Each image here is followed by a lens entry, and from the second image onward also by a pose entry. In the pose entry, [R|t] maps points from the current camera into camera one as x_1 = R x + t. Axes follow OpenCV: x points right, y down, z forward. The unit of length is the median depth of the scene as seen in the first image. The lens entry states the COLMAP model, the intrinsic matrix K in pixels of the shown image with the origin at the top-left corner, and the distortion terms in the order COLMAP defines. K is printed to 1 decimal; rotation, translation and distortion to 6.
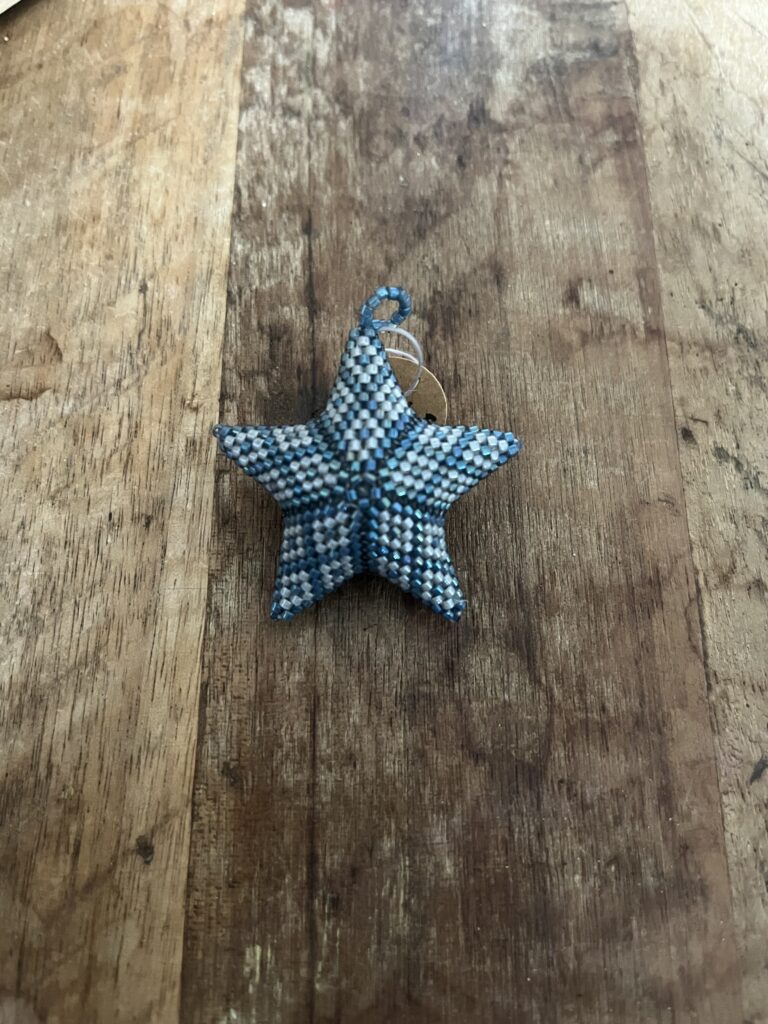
lens RADIAL K [[792.7, 0, 384.0], [0, 792.7, 512.0], [0, 0, 1]] dist [-0.016521, -0.006314]
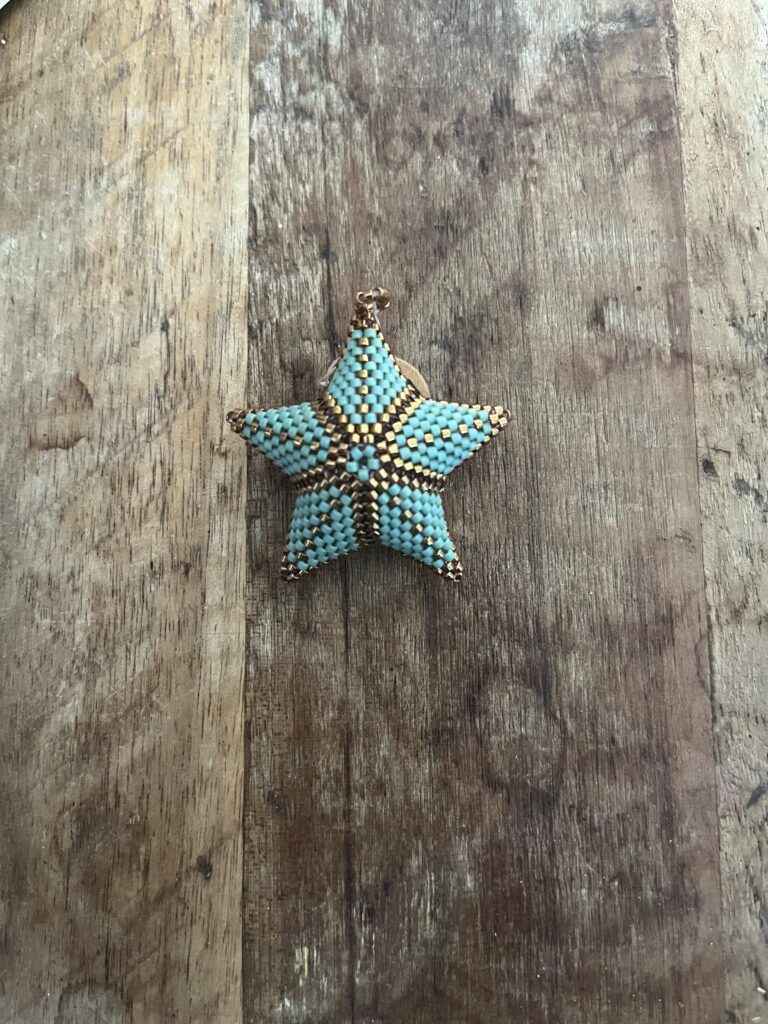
lens RADIAL K [[792.7, 0, 384.0], [0, 792.7, 512.0], [0, 0, 1]] dist [-0.016521, -0.006314]
pose [[0.998307, -0.017690, -0.055418, 0.027315], [0.027596, 0.982641, 0.183454, -0.247380], [0.051211, -0.184673, 0.981465, -0.019577]]
